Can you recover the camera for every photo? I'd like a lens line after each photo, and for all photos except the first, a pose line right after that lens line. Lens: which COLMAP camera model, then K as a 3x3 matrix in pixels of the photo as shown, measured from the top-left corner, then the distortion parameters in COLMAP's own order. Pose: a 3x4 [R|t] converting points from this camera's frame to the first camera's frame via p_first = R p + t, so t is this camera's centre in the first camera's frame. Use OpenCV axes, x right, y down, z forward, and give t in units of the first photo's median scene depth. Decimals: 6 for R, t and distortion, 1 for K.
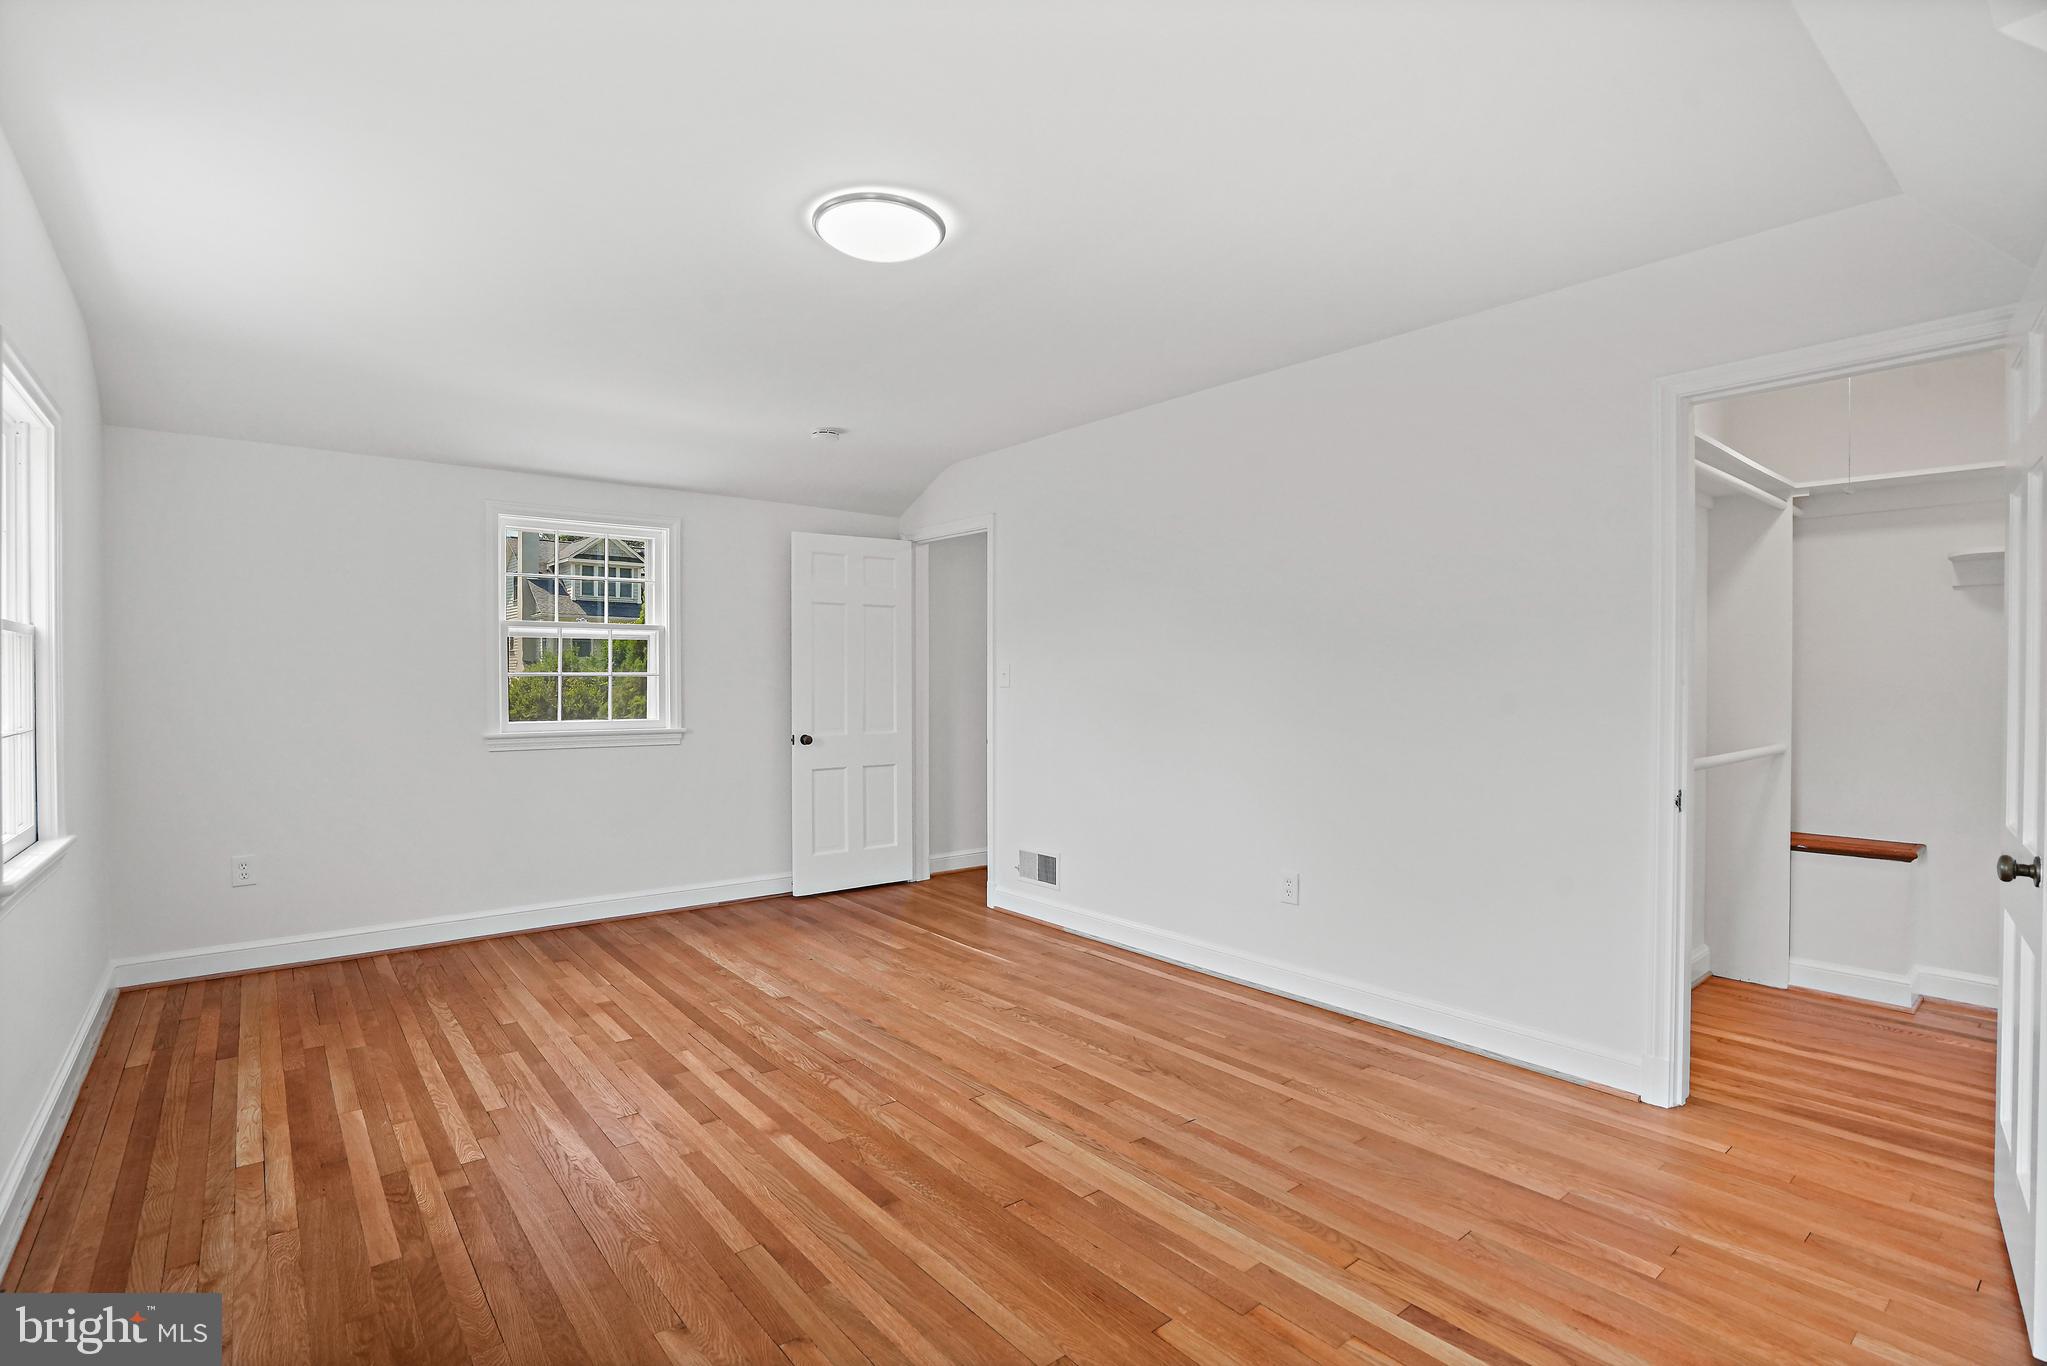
lens RADIAL K [[952.9, 0, 982.6], [0, 952.9, 687.2], [0, 0, 1]] dist [-0.036625, 0.012744]
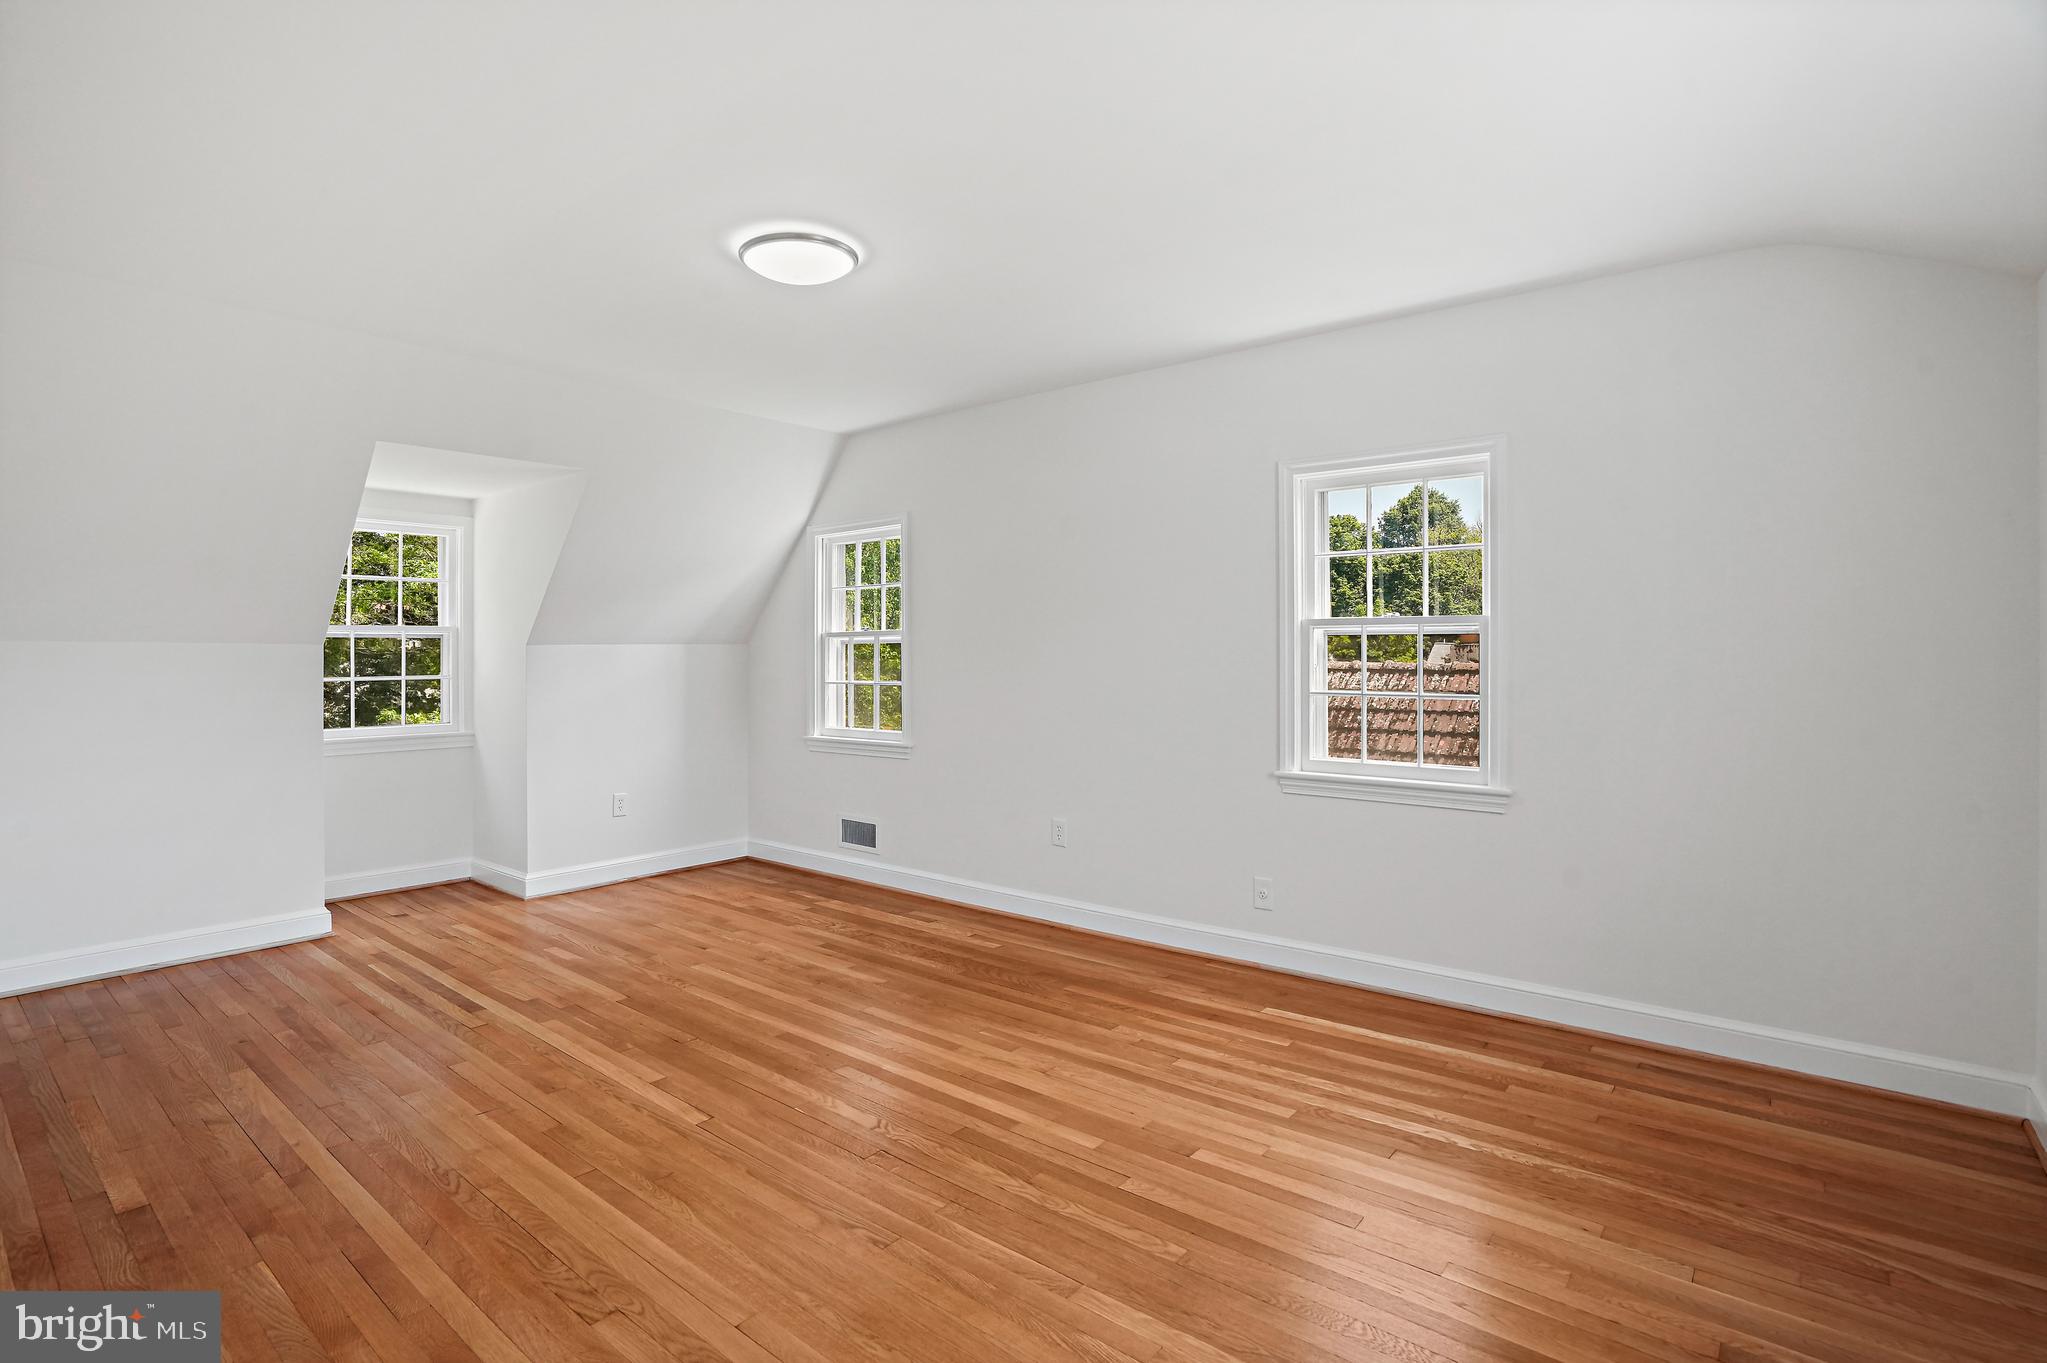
lens RADIAL K [[952.9, 0, 982.6], [0, 952.9, 685.7], [0, 0, 1]] dist [-0.036625, 0.012744]
pose [[-0.977383, 0.008699, -0.211296, -0.077905], [0.000955, 0.999325, 0.036723, -0.015439], [0.211473, 0.035691, -0.976732, 1.934907]]
